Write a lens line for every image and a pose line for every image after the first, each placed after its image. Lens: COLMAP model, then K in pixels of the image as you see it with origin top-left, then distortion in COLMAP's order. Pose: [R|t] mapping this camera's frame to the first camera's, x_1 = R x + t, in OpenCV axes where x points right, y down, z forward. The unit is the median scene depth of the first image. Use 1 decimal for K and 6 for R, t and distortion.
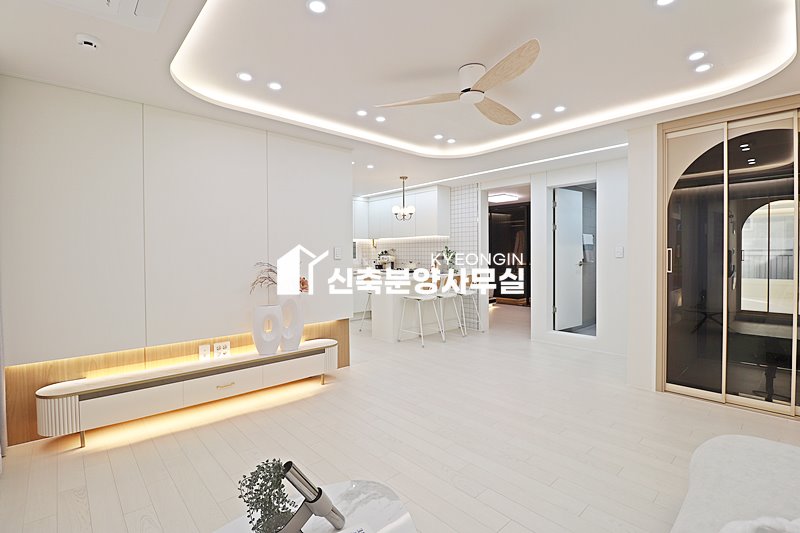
lens RADIAL K [[370.3, 0, 403.8], [0, 370.3, 259.5], [0, 0, 1]] dist [0.001456, -0.013215]
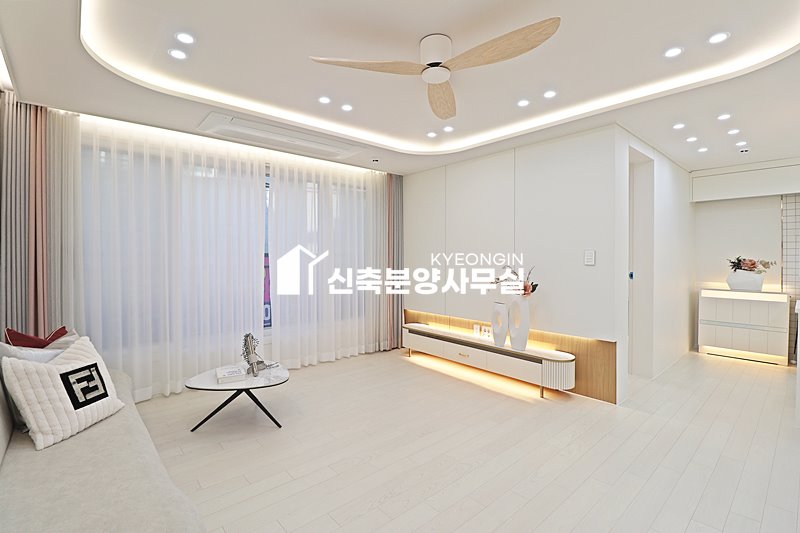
lens RADIAL K [[370.3, 0, 403.8], [0, 370.3, 259.5], [0, 0, 1]] dist [0.001456, -0.013215]
pose [[-0.017410, 0.011203, -0.999786, 0.443262], [-0.014530, 0.999829, 0.011456, -0.011232], [0.999743, 0.014726, -0.017244, 0.404811]]
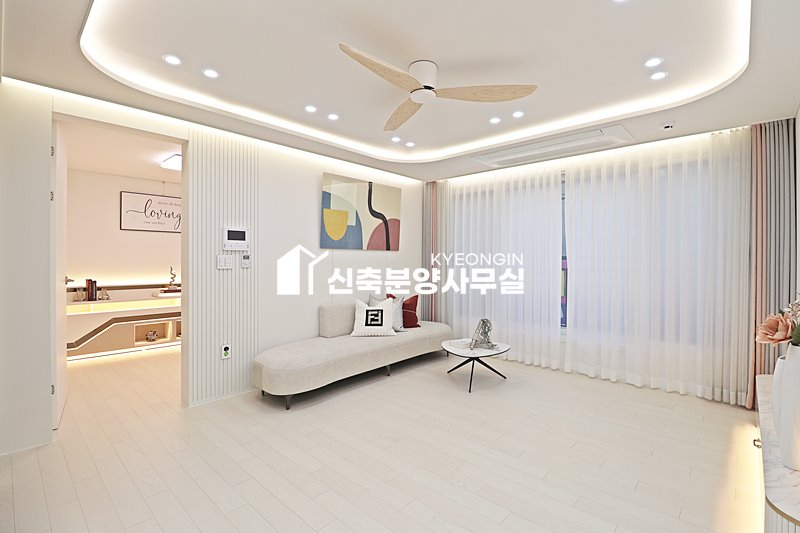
lens RADIAL K [[370.3, 0, 403.8], [0, 370.3, 259.5], [0, 0, 1]] dist [0.001456, -0.013215]
pose [[-0.995950, 0.002268, -0.089878, 0.139009], [0.001140, 0.999920, 0.012596, -0.014375], [0.089900, 0.012442, -0.995873, 0.830110]]
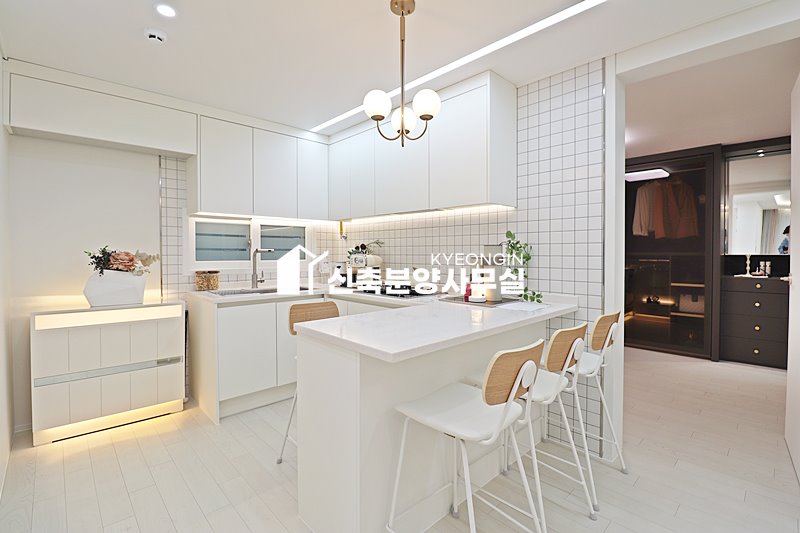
lens RADIAL K [[370.3, 0, 403.8], [0, 370.3, 259.5], [0, 0, 1]] dist [0.001456, -0.013215]
pose [[0.999881, 0.005511, 0.014443, -0.003004], [-0.005599, 0.999966, 0.006020, -0.008475], [-0.014409, -0.006100, 0.999878, 0.662013]]
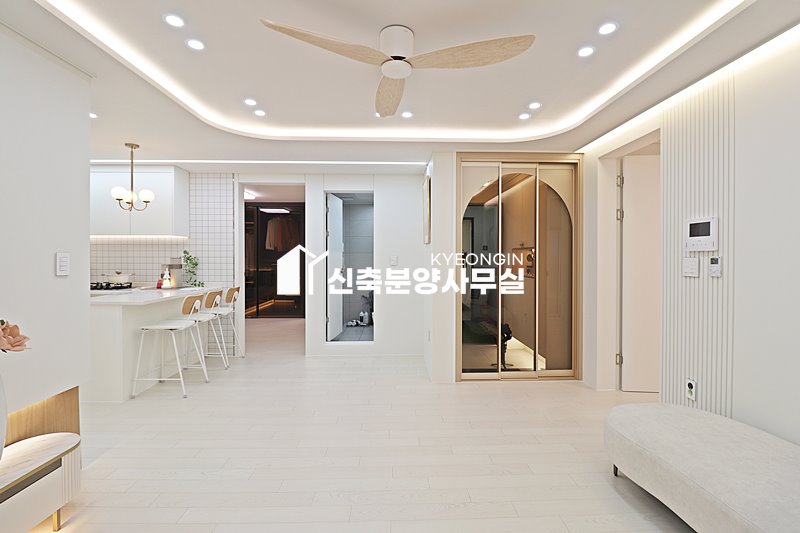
lens RADIAL K [[372.7, 0, 405.4], [0, 372.7, 259.9], [0, 0, 1]] dist [0.004219, -0.014302]
pose [[0.656128, 0.001184, 0.754648, -0.171996], [0.005324, 0.999967, -0.006197, -0.010982], [-0.754630, 0.008083, 0.656100, 0.198132]]
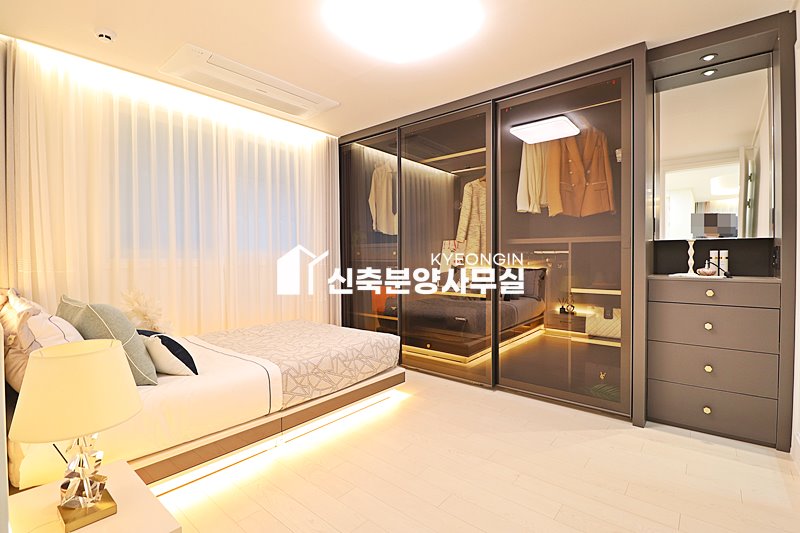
lens RADIAL K [[368.2, 0, 397.8], [0, 368.2, 264.9], [0, 0, 1]] dist [-0.000304, -0.013348]
pose [[0.992711, 0.000685, 0.120516, 0.303172], [-0.001552, 0.999974, 0.007102, 0.010073], [-0.120508, -0.007238, 0.992686, 1.000919]]
